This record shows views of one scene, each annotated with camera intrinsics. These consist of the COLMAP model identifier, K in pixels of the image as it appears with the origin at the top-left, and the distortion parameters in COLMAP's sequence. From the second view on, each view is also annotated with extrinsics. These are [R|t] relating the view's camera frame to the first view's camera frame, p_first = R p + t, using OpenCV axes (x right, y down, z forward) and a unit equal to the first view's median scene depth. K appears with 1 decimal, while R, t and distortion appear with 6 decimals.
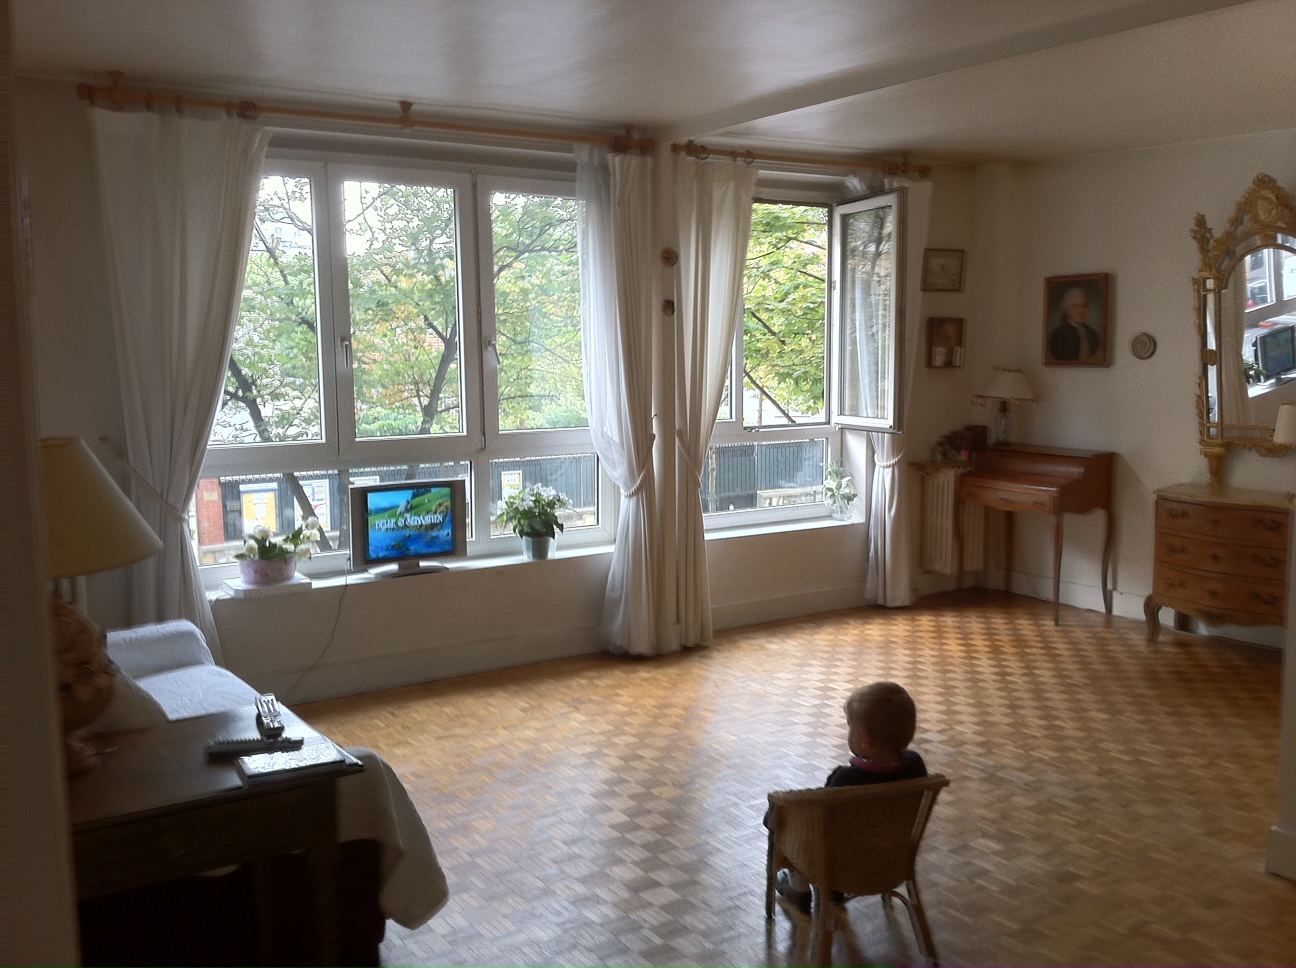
lens RADIAL K [[1230.2, 0, 648.0], [0, 1230.2, 484.0], [0, 0, 1]] dist [-0.006006, -0.460058]
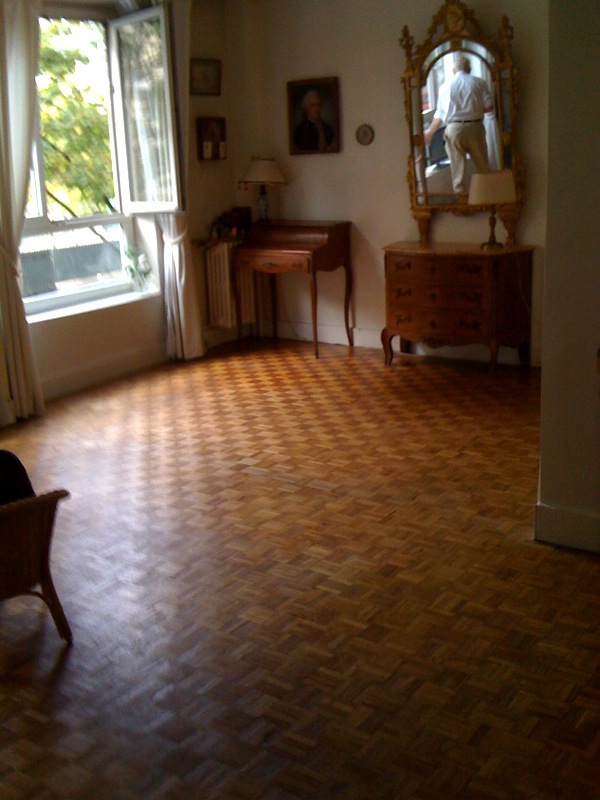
lens RADIAL K [[897.7, 0, 299.7], [0, 897.7, 374.2], [0, 0, 1]] dist [0.133506, -0.641918]
pose [[0.935786, -0.115720, 0.333036, -0.002259], [0.077734, 0.989075, 0.125251, 0.013178], [-0.343892, -0.091320, 0.934558, 0.136184]]
